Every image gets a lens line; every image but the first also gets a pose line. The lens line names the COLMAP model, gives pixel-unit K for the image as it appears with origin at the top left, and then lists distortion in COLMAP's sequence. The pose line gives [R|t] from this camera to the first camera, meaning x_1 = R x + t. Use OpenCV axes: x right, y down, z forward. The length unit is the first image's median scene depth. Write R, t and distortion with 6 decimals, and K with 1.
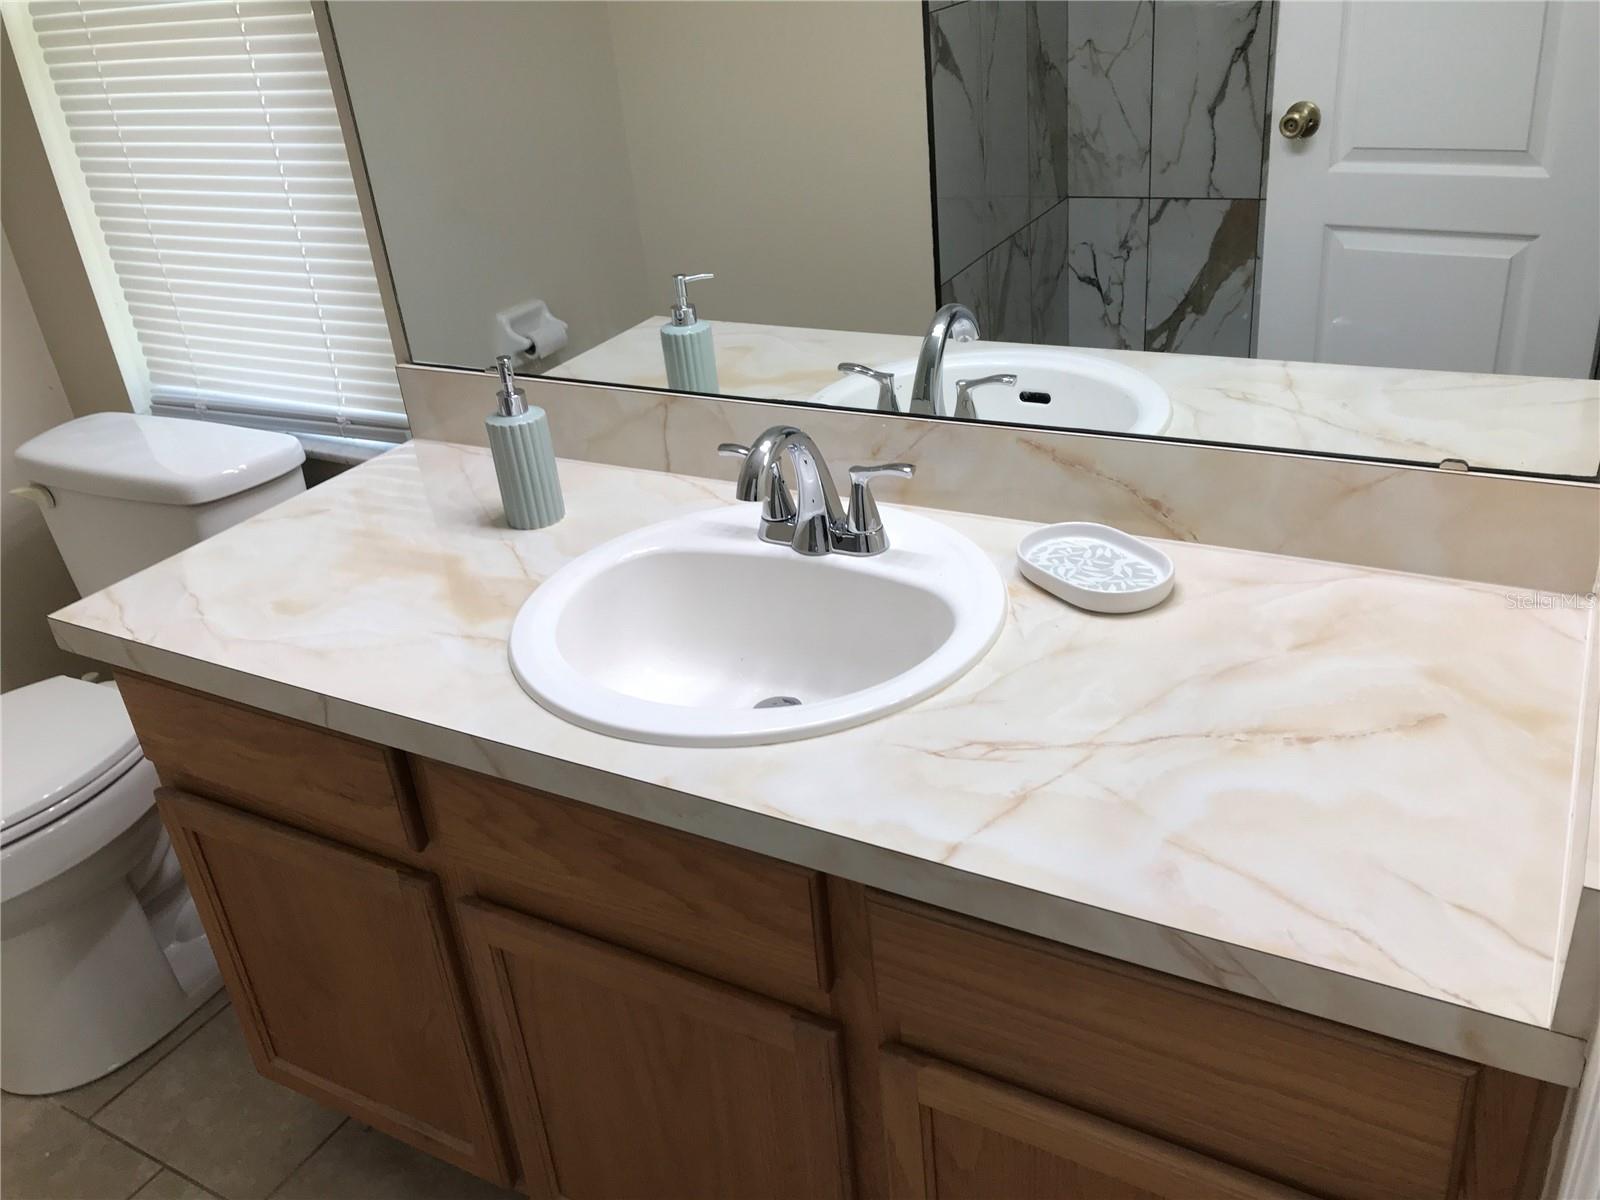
lens RADIAL K [[1331.0, 0, 817.9], [0, 1331.0, 597.5], [0, 0, 1]] dist [0.052254, -0.063384]
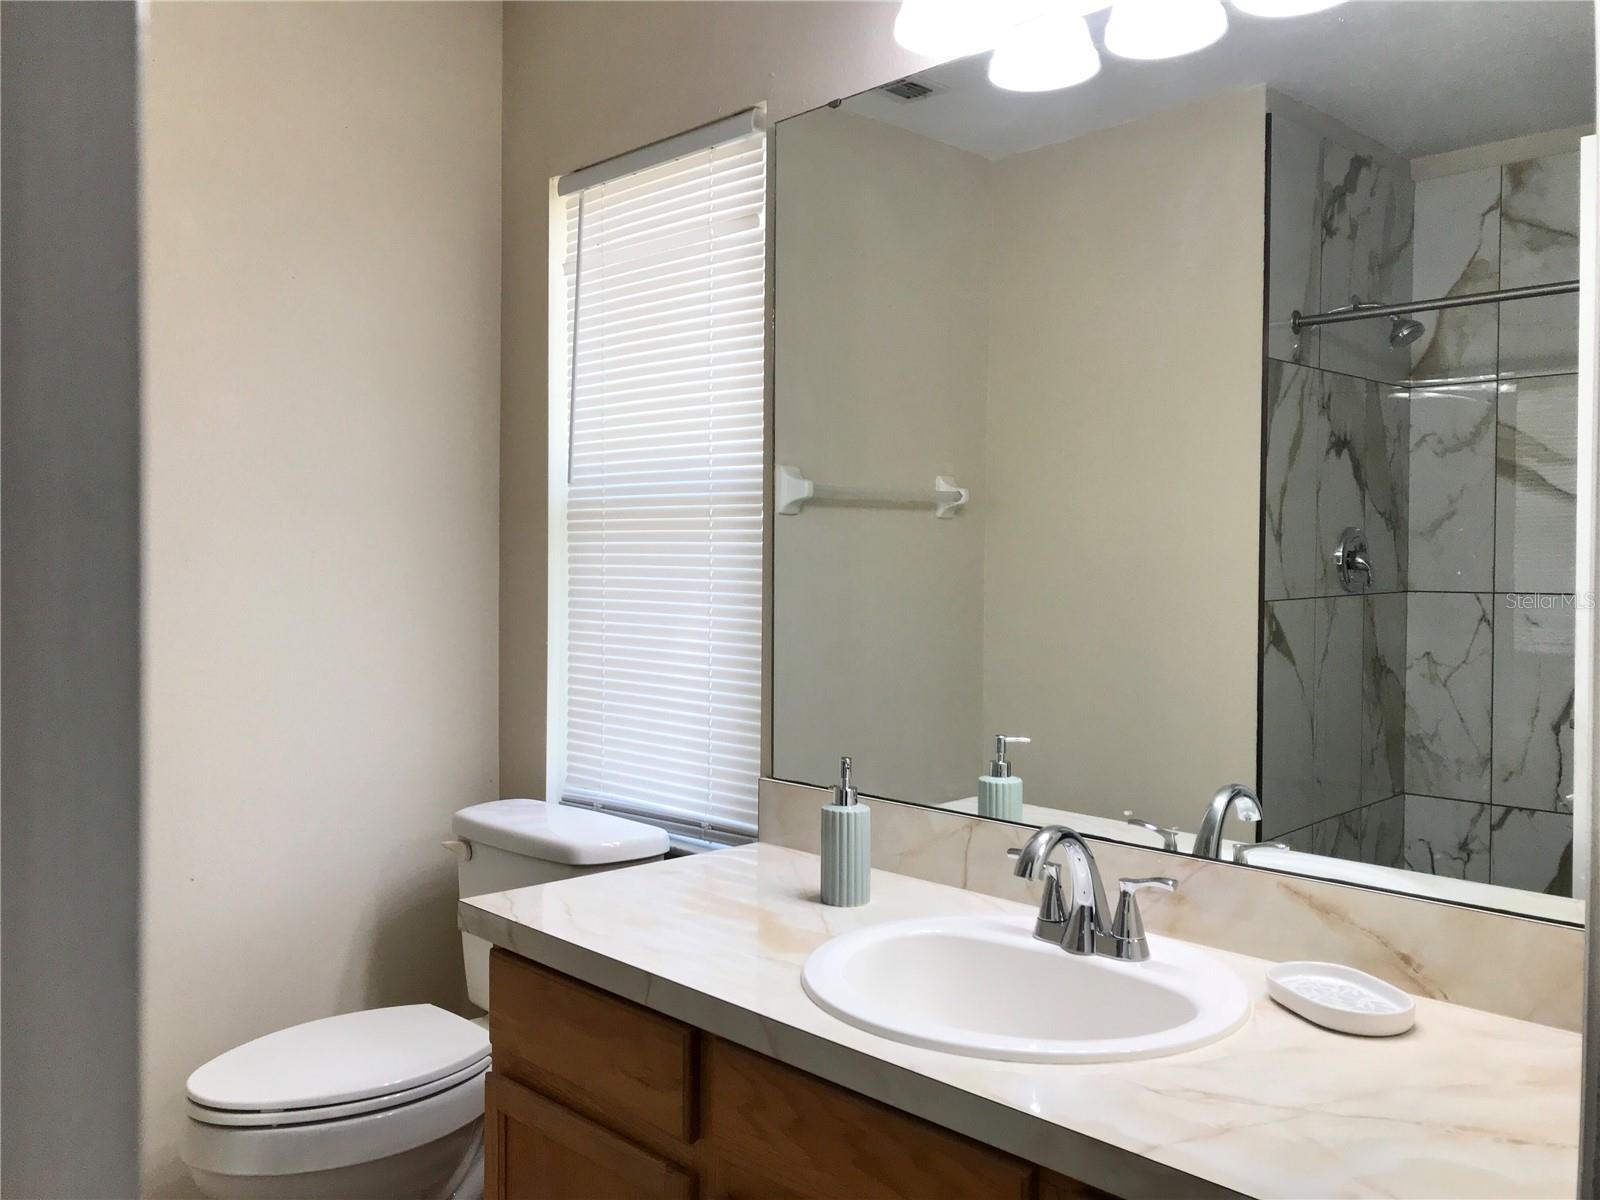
lens RADIAL K [[1331.0, 0, 817.9], [0, 1331.0, 597.5], [0, 0, 1]] dist [0.052254, -0.063384]
pose [[0.956810, 0.104558, -0.271259, 0.053273], [-0.209225, 0.895496, -0.392826, 0.162680], [0.201838, 0.432614, 0.878696, -0.140993]]
